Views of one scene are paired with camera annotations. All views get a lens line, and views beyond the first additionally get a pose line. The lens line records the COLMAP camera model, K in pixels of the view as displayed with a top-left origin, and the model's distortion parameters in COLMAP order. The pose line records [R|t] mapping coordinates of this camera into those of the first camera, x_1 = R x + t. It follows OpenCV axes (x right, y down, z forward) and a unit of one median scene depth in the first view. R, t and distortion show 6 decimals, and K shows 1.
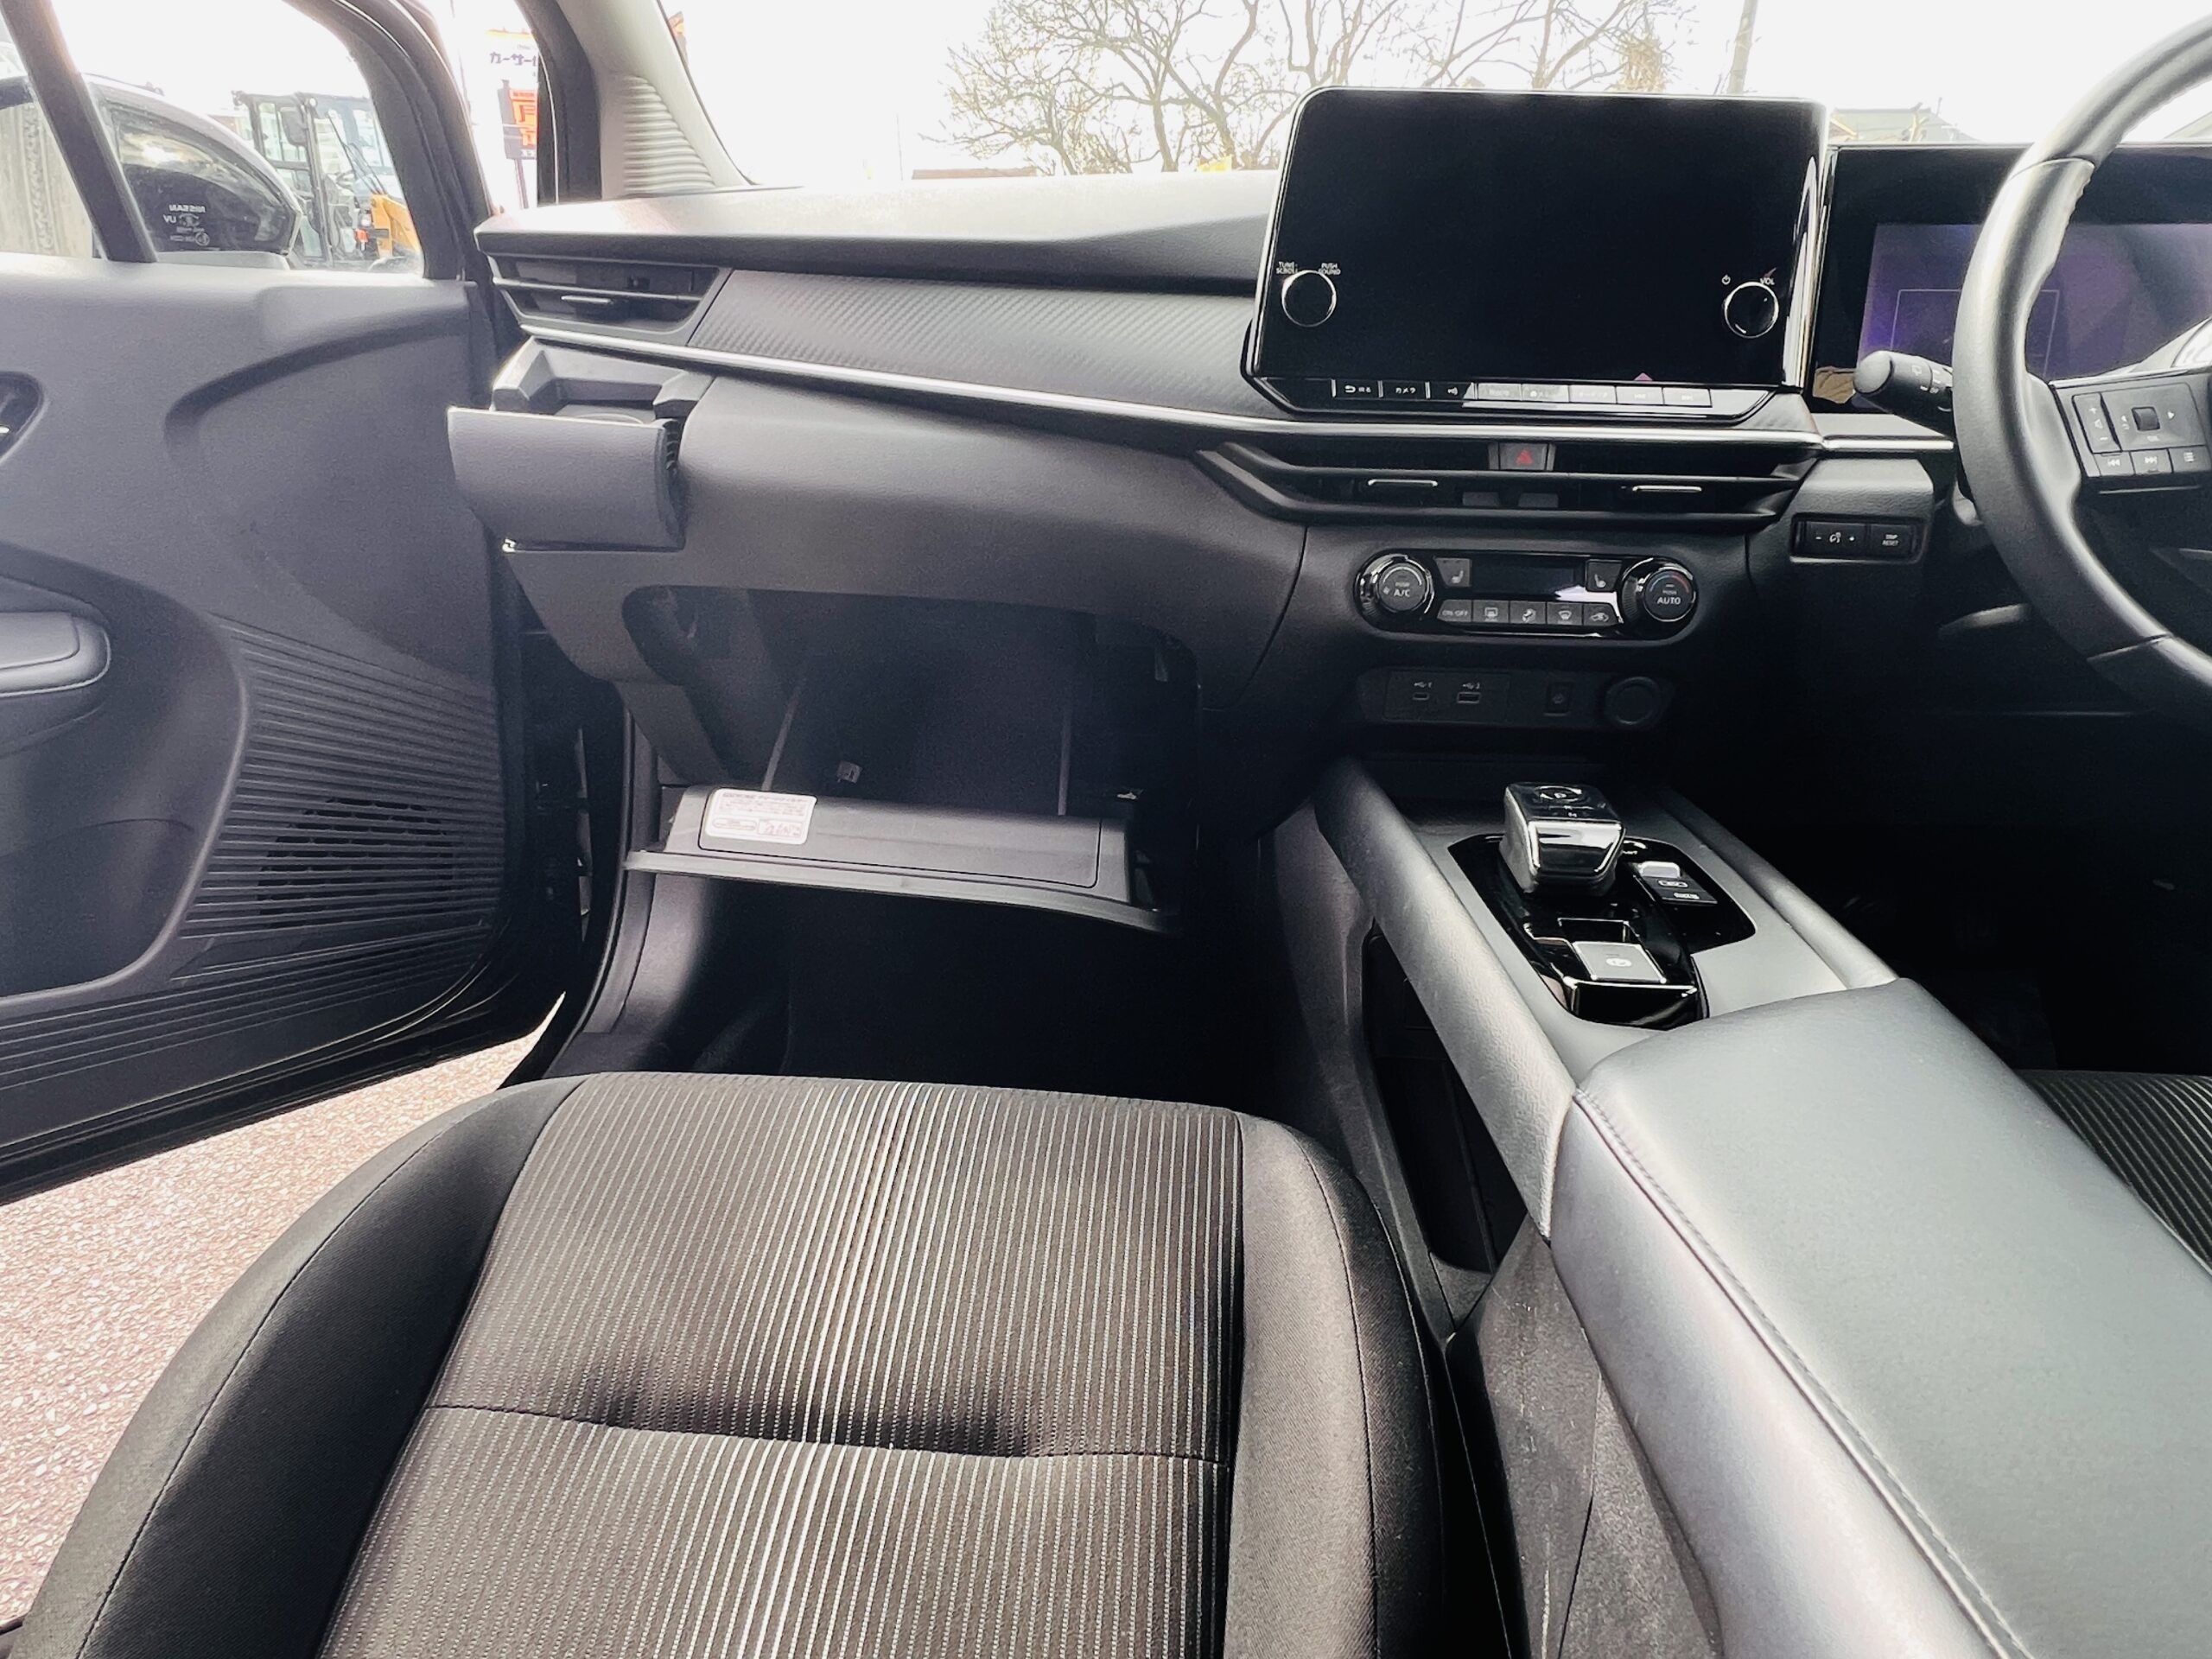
lens RADIAL K [[1418.9, 0, 1095.7], [0, 1418.9, 853.4], [0, 0, 1]] dist [-0.003246, -0.001719]
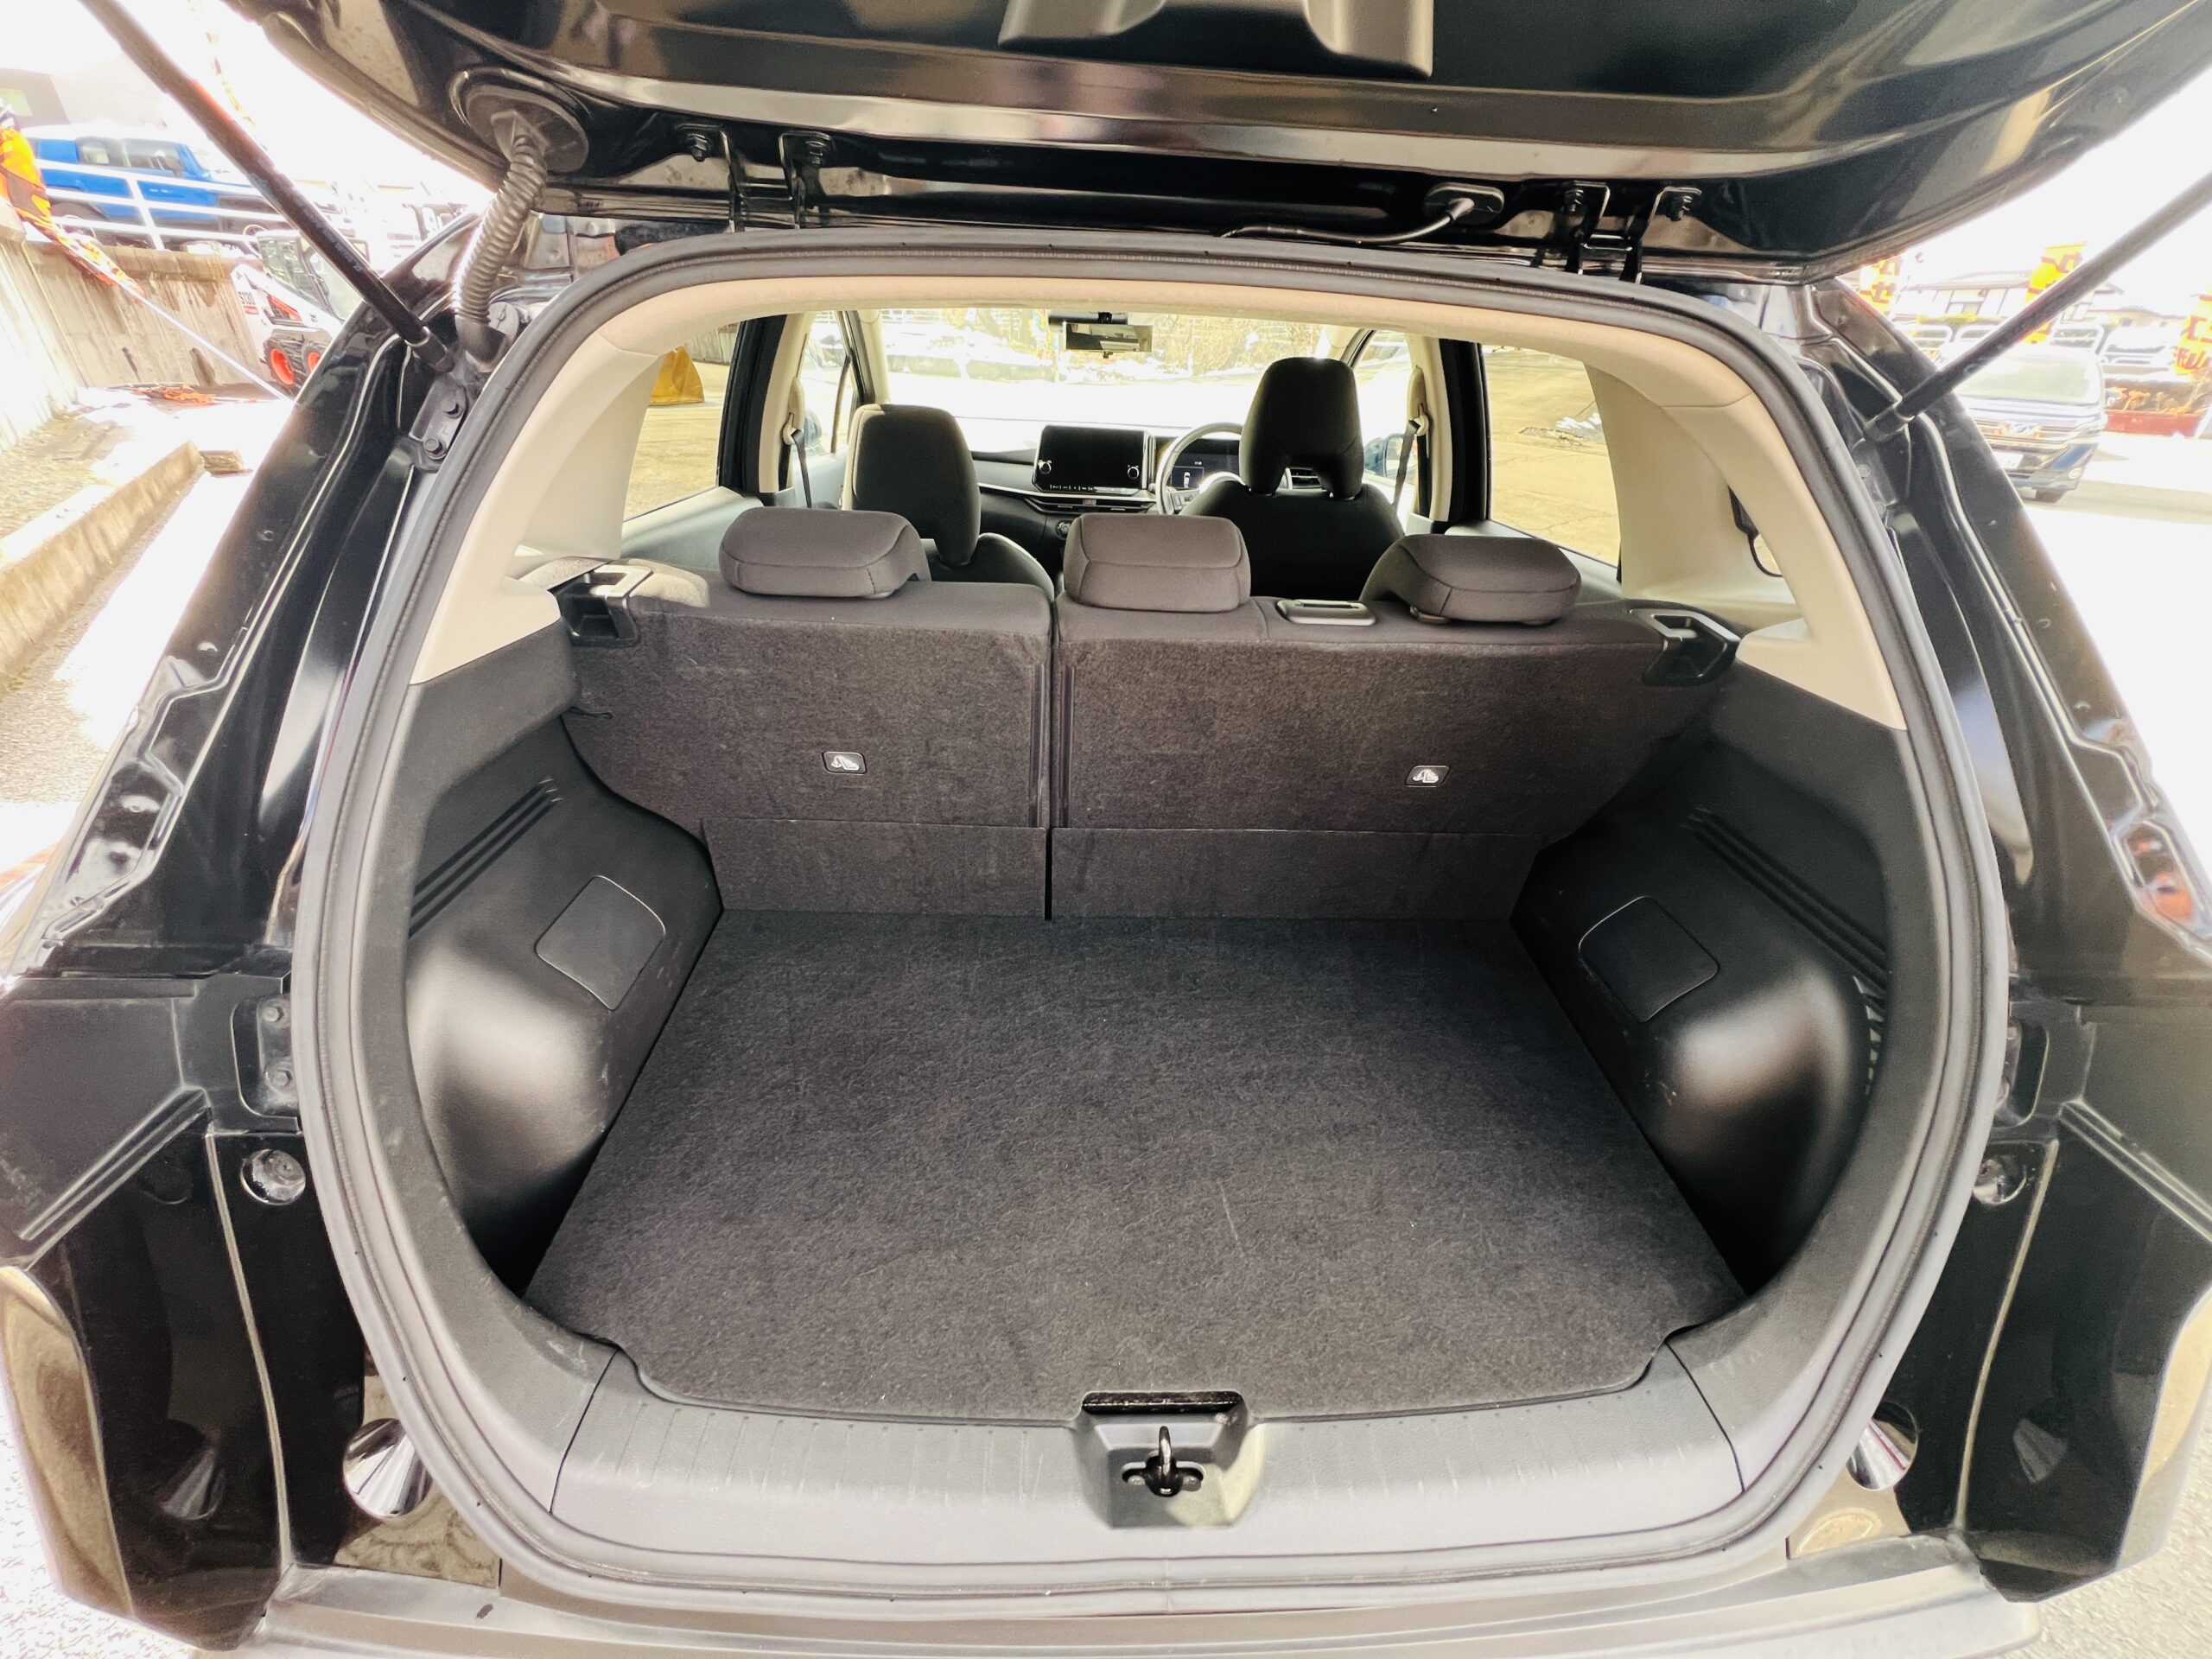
lens RADIAL K [[876.4, 0, 1102.4], [0, 876.4, 818.0], [0, 0, 1]] dist [-0.001215, 0.000334]
pose [[0.990626, -0.023307, 0.134596, -0.087956], [0.008100, 0.993625, 0.112443, 0.458062], [-0.136358, -0.110299, 0.984500, -2.072554]]
